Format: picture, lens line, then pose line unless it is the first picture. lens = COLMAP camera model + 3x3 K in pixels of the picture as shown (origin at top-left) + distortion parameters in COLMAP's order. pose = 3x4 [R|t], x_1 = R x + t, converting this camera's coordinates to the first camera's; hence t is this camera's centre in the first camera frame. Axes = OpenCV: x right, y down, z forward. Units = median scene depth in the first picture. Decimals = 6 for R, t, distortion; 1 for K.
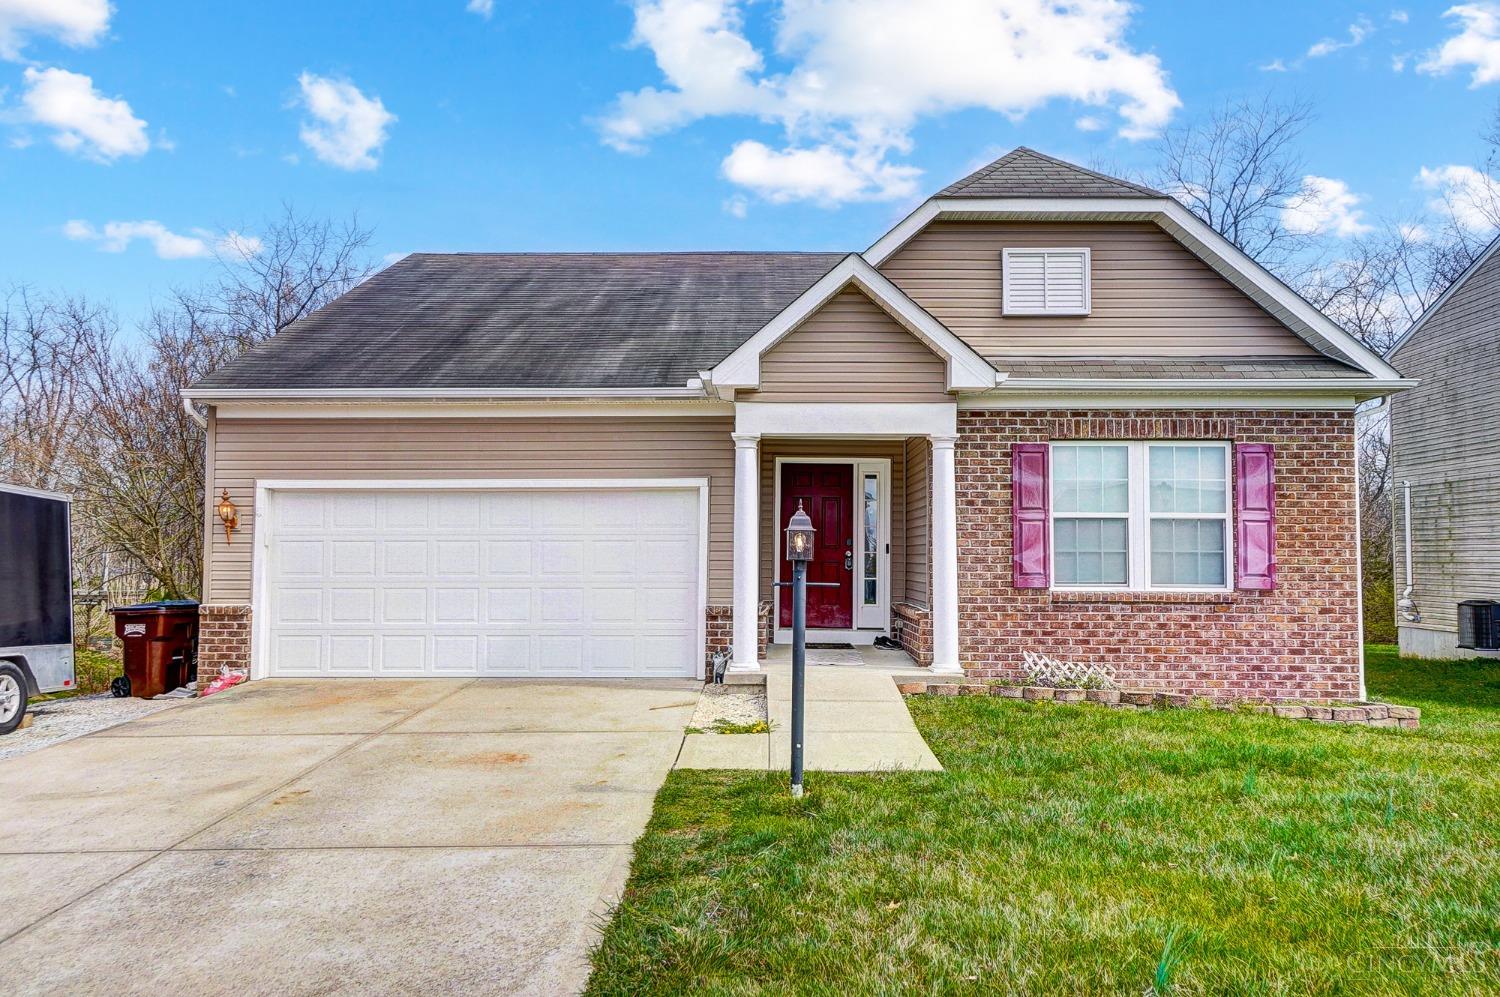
lens RADIAL K [[1053.4, 0, 750.0], [0, 1053.4, 498.5], [0, 0, 1]] dist [0.005939, 0.005244]
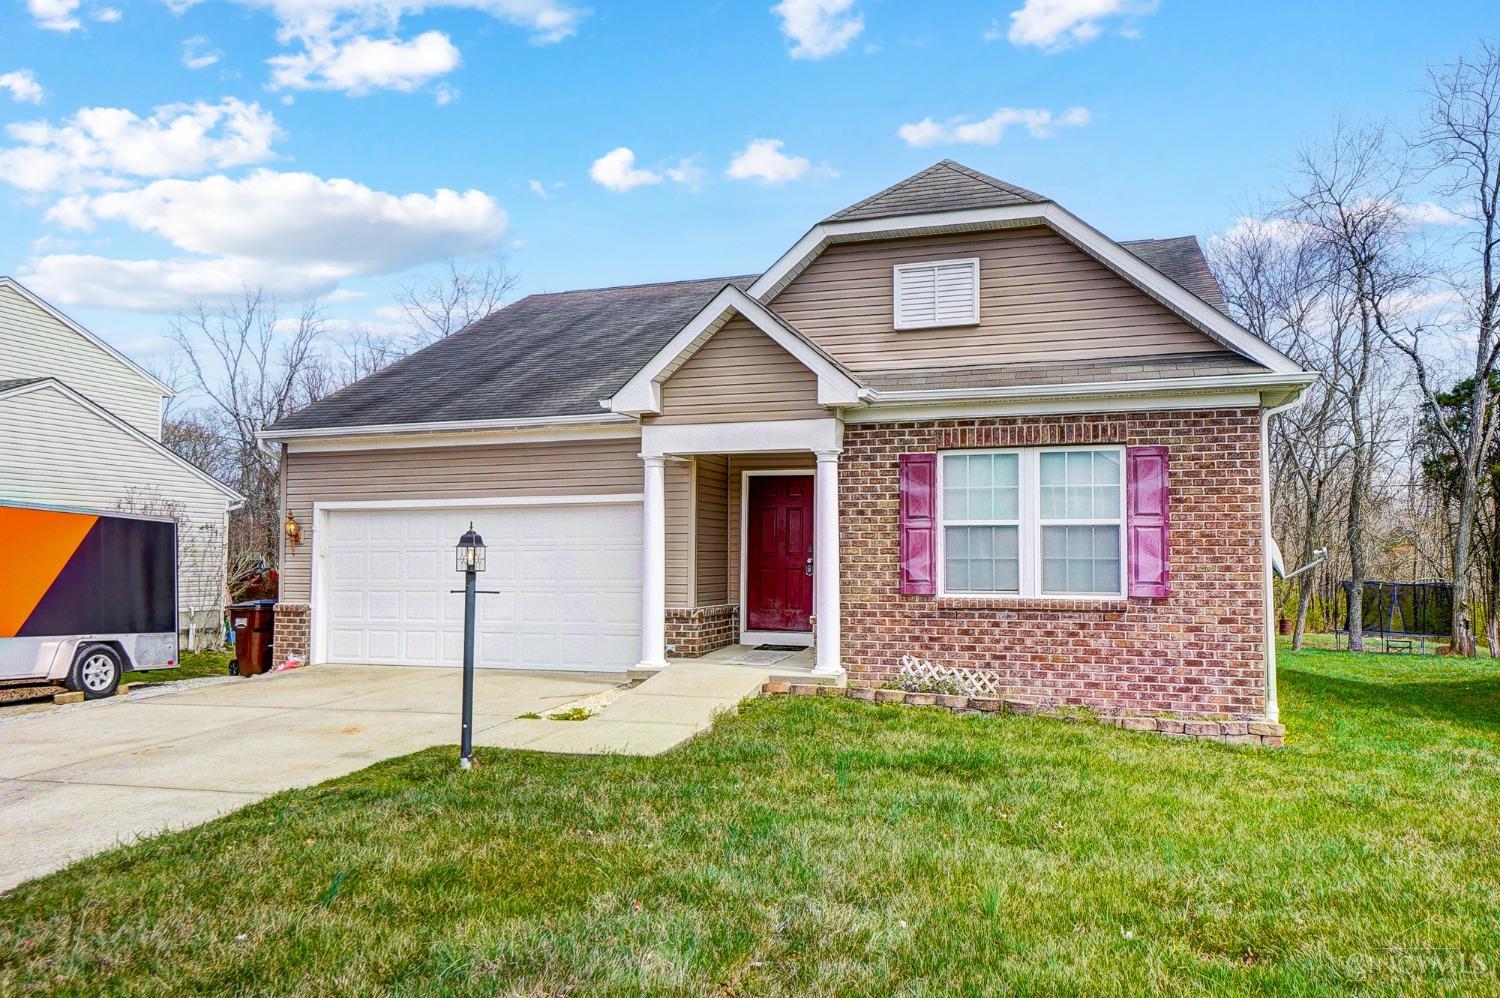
lens RADIAL K [[1053.4, 0, 750.0], [0, 1053.4, 499.0], [0, 0, 1]] dist [0.005939, 0.005244]
pose [[0.955961, -0.019664, -0.292836, 0.412319], [0.018786, 0.999807, -0.005809, -0.005219], [0.292893, 0.000052, 0.956145, -0.029254]]
